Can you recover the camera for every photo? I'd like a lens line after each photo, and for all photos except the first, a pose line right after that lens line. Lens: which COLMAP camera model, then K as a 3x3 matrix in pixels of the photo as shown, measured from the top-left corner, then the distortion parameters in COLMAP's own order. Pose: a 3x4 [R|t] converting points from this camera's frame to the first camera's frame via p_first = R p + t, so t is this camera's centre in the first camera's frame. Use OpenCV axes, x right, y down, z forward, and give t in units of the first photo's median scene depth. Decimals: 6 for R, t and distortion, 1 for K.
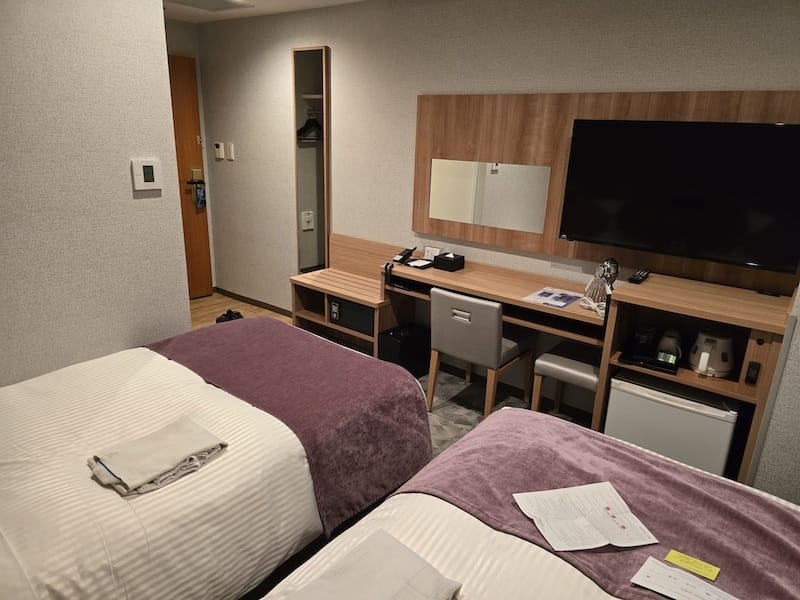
lens RADIAL K [[566.2, 0, 400.7], [0, 566.2, 289.5], [0, 0, 1]] dist [0.099850, -0.125719]
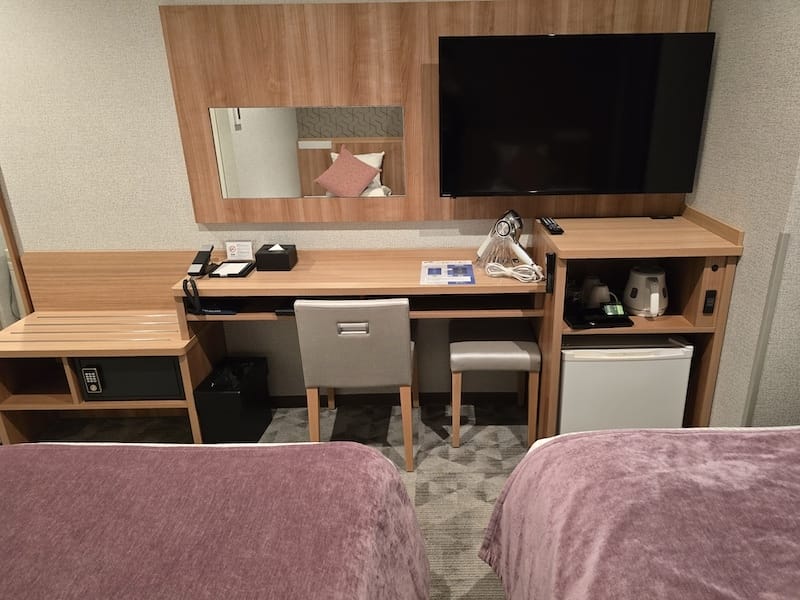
lens RADIAL K [[566.2, 0, 400.7], [0, 566.2, 289.5], [0, 0, 1]] dist [0.099850, -0.125719]
pose [[0.772791, -0.251482, 0.582711, -0.240127], [0.214564, 0.967607, 0.133038, -0.080337], [-0.597291, 0.022218, 0.801717, 0.402316]]
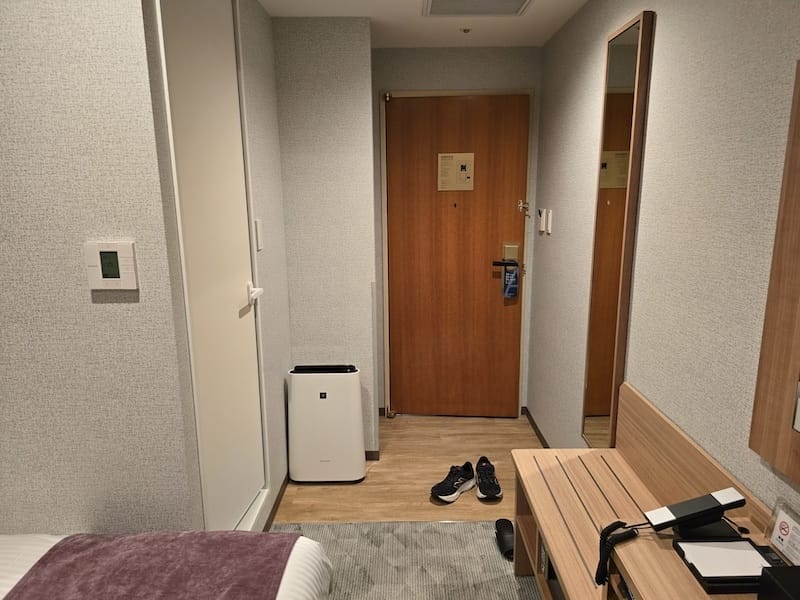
lens RADIAL K [[550.6, 0, 400.0], [0, 550.6, 300.0], [0, 0, 1]] dist [0.096525, -0.107187]
pose [[0.611404, 0.113735, -0.783102, 0.181065], [-0.180567, 0.983561, 0.001872, -0.186283], [0.770442, 0.140258, 0.621890, 0.737451]]
